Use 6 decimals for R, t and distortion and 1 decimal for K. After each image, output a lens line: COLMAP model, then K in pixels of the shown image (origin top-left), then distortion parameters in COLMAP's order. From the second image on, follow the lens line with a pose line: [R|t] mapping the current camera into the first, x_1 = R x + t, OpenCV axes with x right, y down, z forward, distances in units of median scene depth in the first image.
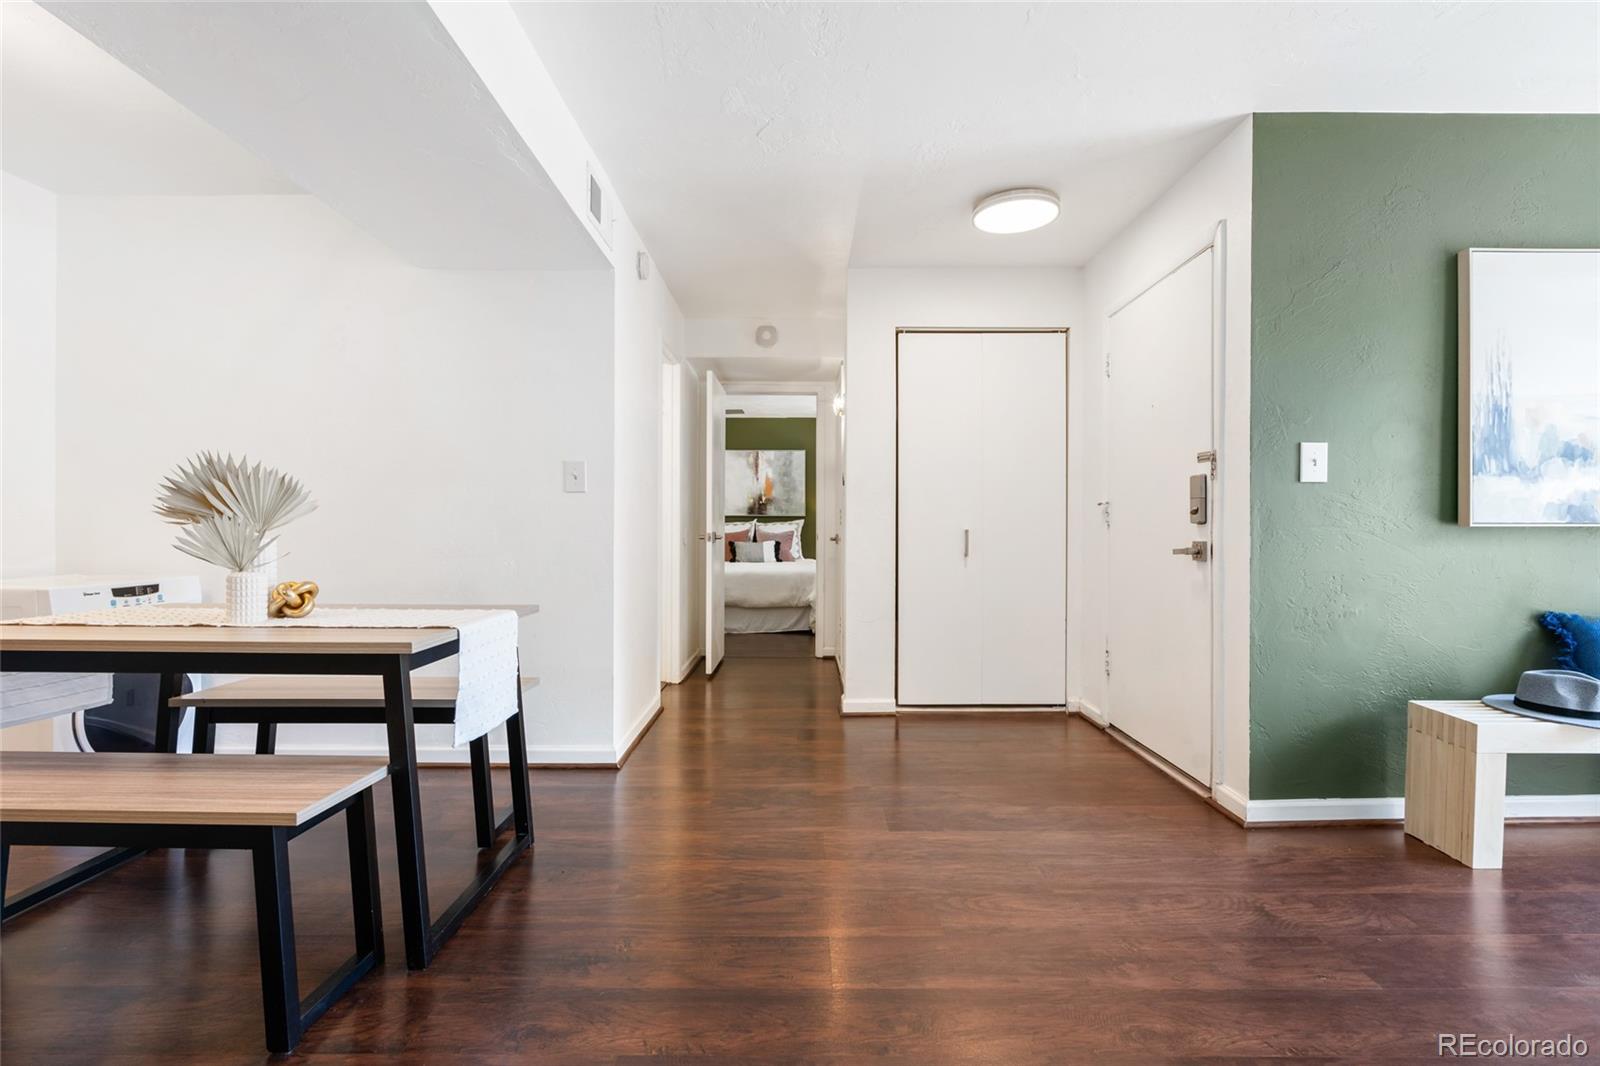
lens RADIAL K [[732.0, 0, 800.6], [0, 732.0, 529.9], [0, 0, 1]] dist [-0.005350, 0.001975]
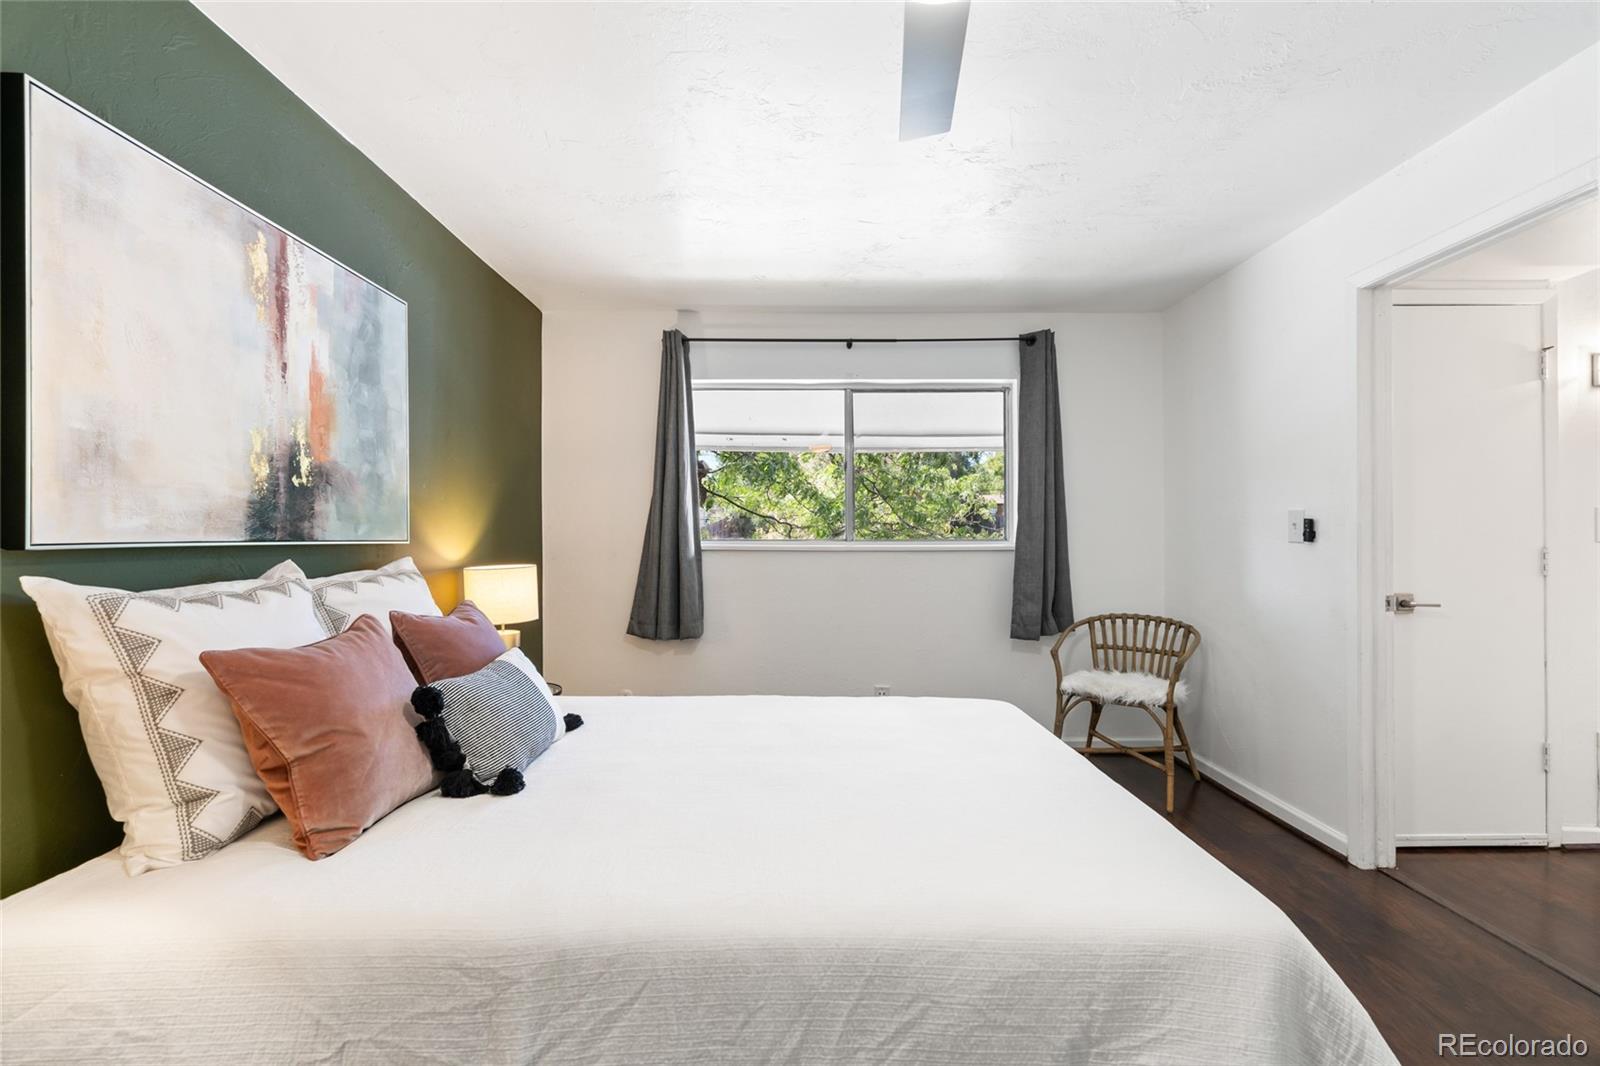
lens RADIAL K [[732.0, 0, 800.0], [0, 732.0, 535.0], [0, 0, 1]] dist [-0.005350, 0.001975]
pose [[-0.013193, 0.000291, 0.999913, -0.267747], [0.005713, 0.999984, -0.000216, -0.021204], [-0.999897, 0.005710, -0.013194, 0.856813]]
